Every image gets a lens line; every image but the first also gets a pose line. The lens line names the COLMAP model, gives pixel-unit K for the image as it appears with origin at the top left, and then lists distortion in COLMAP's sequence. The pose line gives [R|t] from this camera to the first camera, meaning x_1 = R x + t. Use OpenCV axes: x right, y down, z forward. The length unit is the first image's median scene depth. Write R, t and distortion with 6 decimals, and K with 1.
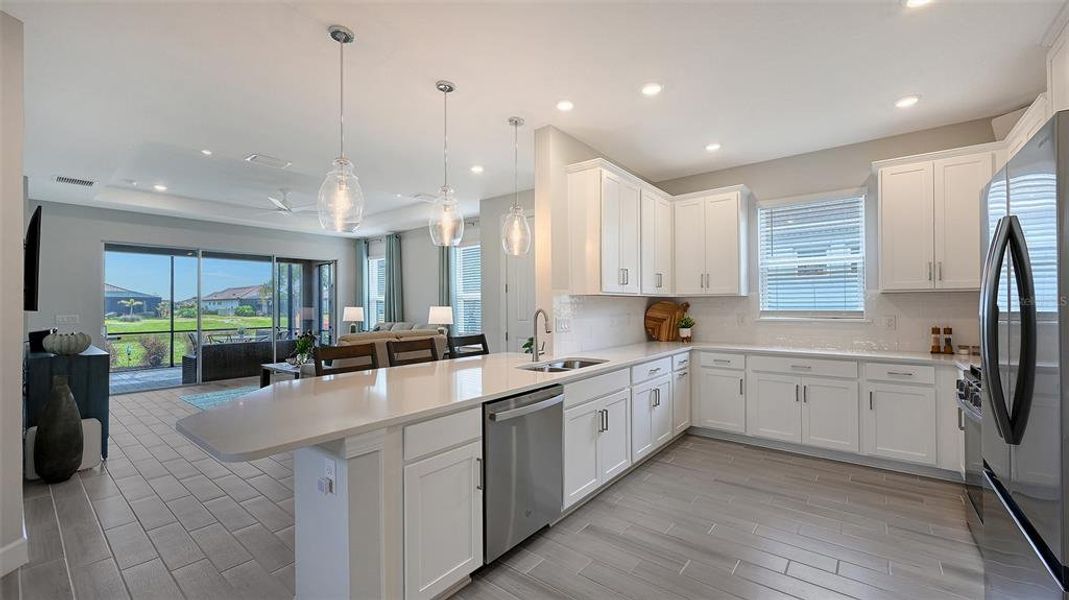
lens RADIAL K [[423.2, 0, 526.5], [0, 423.2, 301.2], [0, 0, 1]] dist [-0.005991, 0.000206]
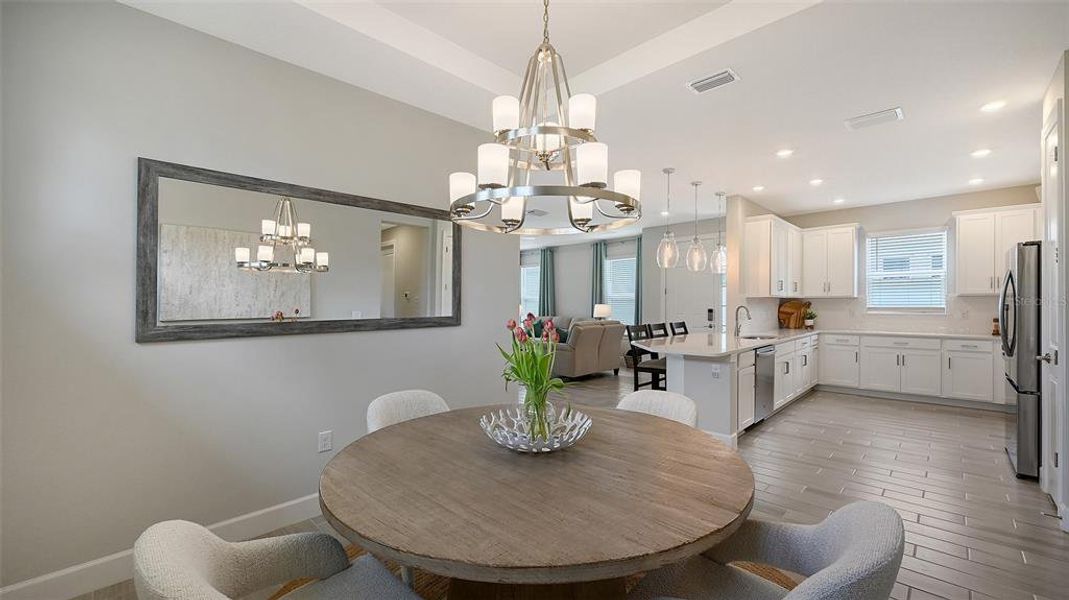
lens RADIAL K [[423.2, 0, 527.4], [0, 423.2, 303.8], [0, 0, 1]] dist [-0.005991, 0.000206]
pose [[0.994644, 0.001197, -0.103357, -0.475646], [-0.000114, 0.999945, 0.010488, -0.005256], [0.103364, -0.010420, 0.994589, -0.584440]]
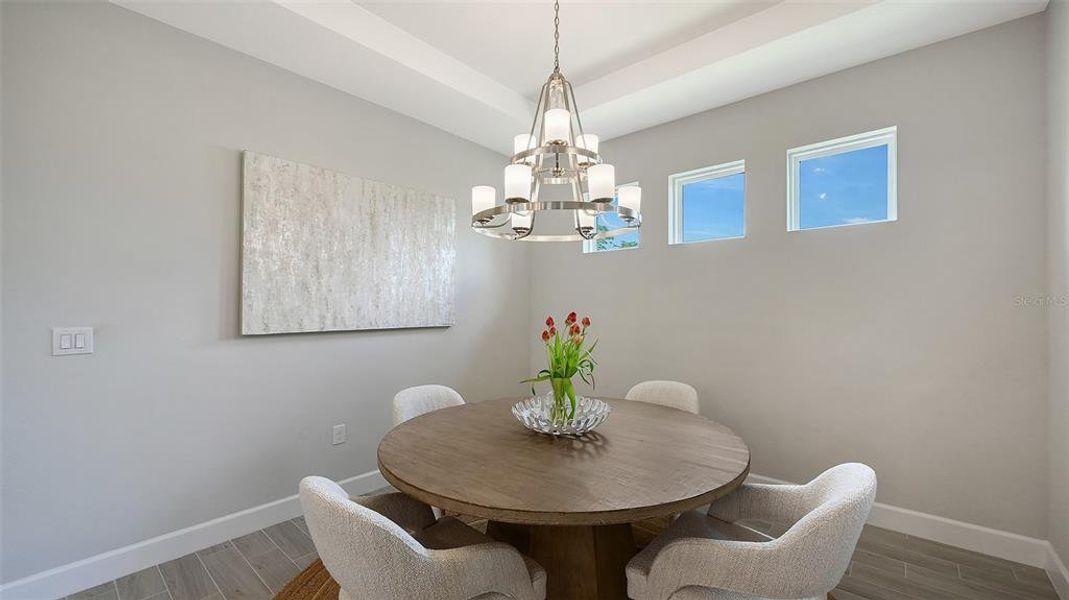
lens RADIAL K [[423.2, 0, 523.6], [0, 423.2, 296.1], [0, 0, 1]] dist [-0.005991, 0.000206]
pose [[0.998781, 0.003705, -0.049225, -0.703824], [-0.004212, 0.999939, -0.010212, -0.004693], [0.049185, 0.010407, 0.998735, -0.868702]]
